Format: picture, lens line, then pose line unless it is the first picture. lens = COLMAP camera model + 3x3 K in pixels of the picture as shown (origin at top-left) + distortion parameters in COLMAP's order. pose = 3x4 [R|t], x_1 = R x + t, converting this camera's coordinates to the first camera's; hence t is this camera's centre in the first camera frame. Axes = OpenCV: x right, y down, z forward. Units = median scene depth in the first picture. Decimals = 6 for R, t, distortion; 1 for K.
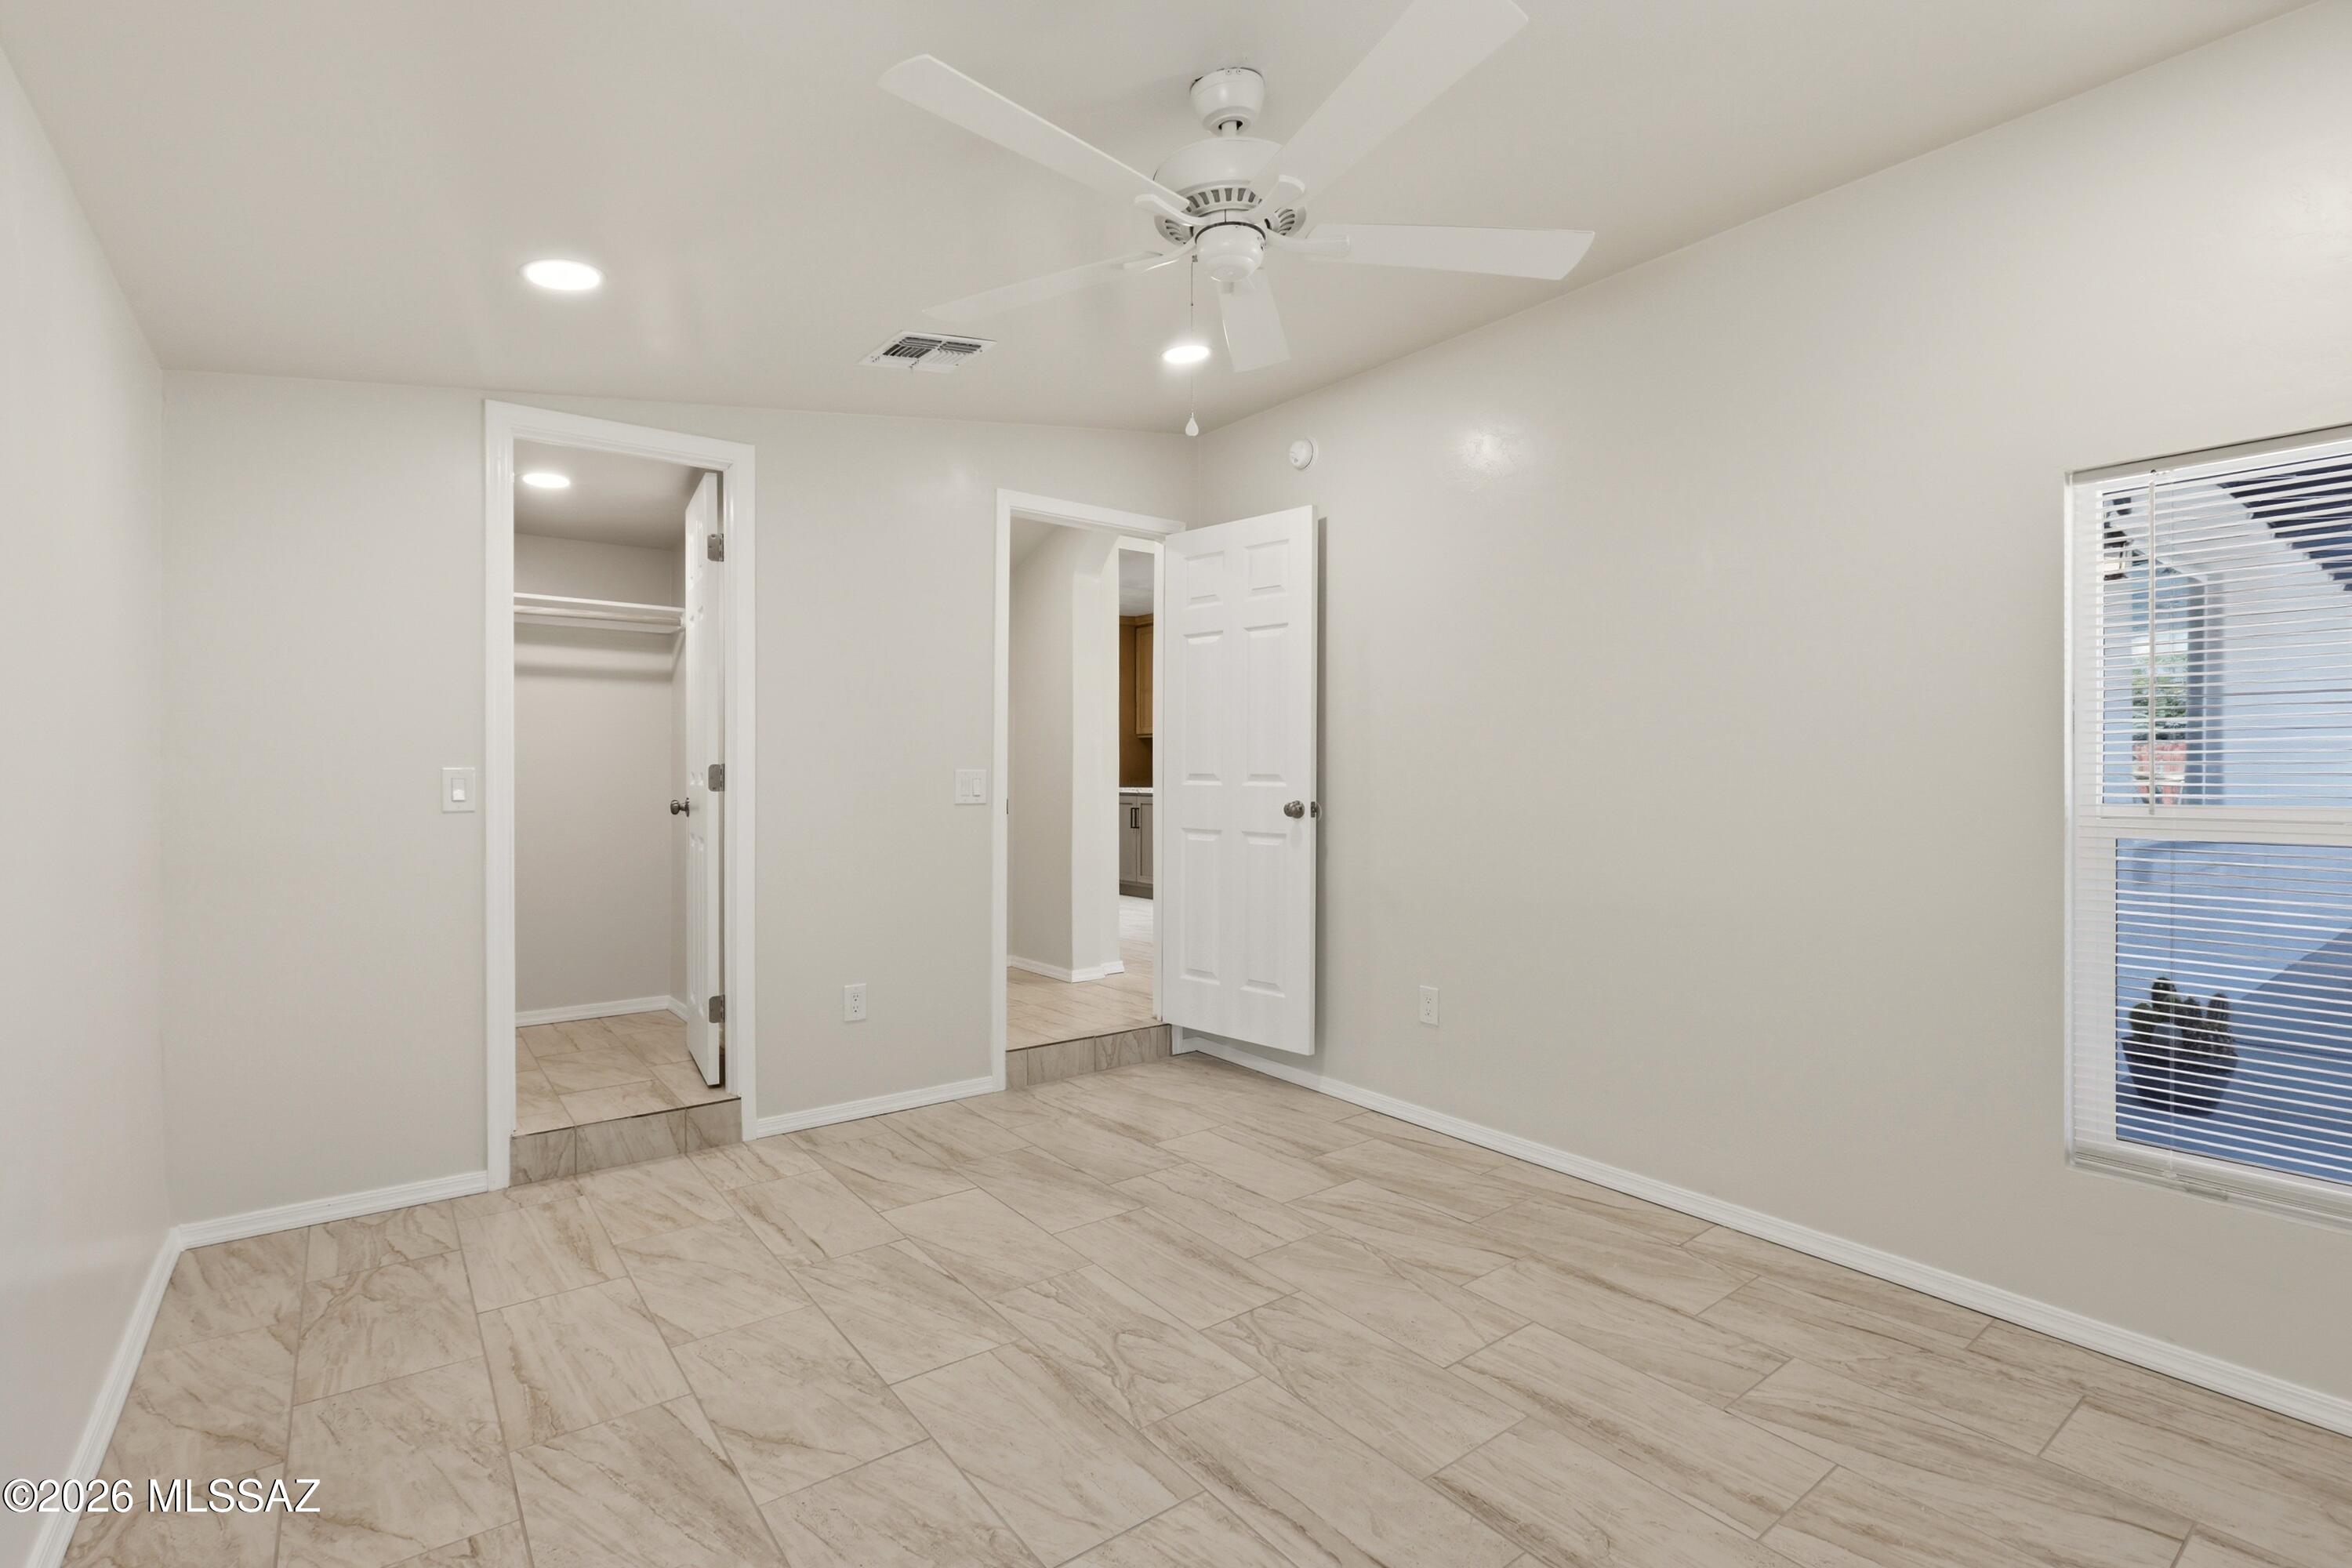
lens RADIAL K [[1076.6, 0, 1190.6], [0, 1076.6, 779.4], [0, 0, 1]] dist [-0.015515, 0.008298]
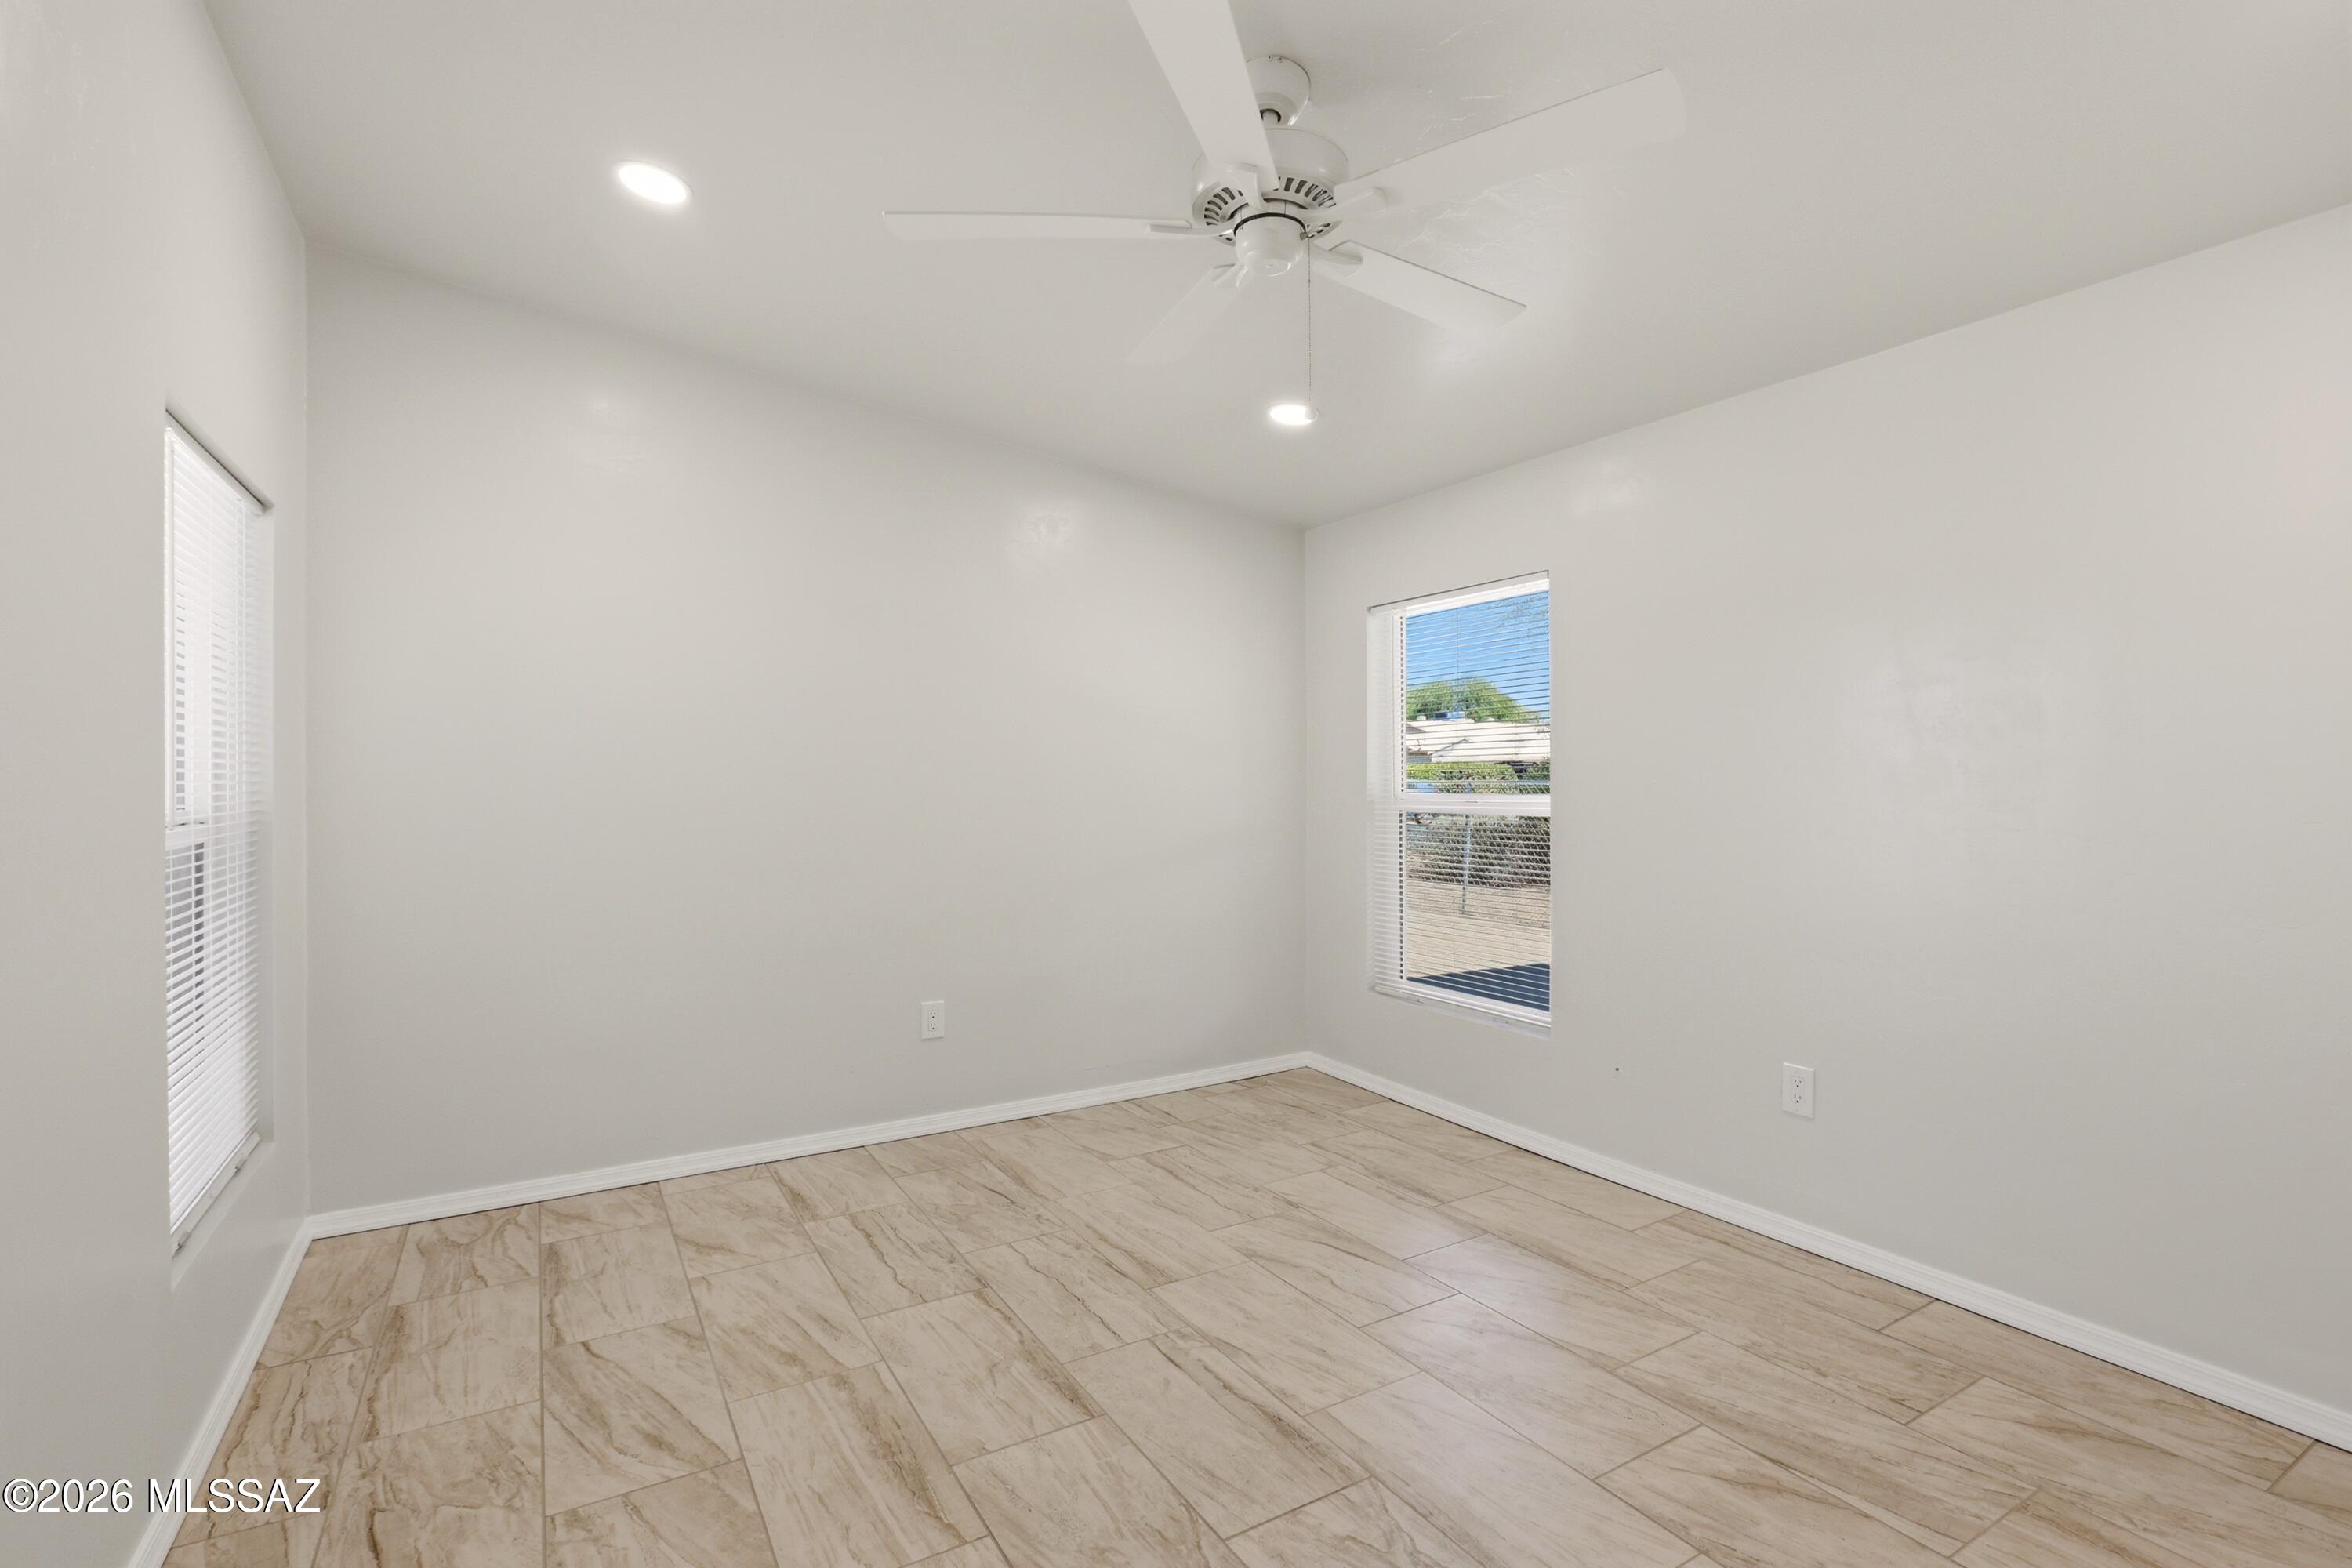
lens RADIAL K [[1076.6, 0, 1190.6], [0, 1076.6, 779.4], [0, 0, 1]] dist [-0.015515, 0.008298]
pose [[-0.992865, 0.002804, 0.119214, -0.004849], [0.003747, 0.999963, 0.007688, -0.010763], [-0.119188, 0.008080, -0.992839, 2.000618]]
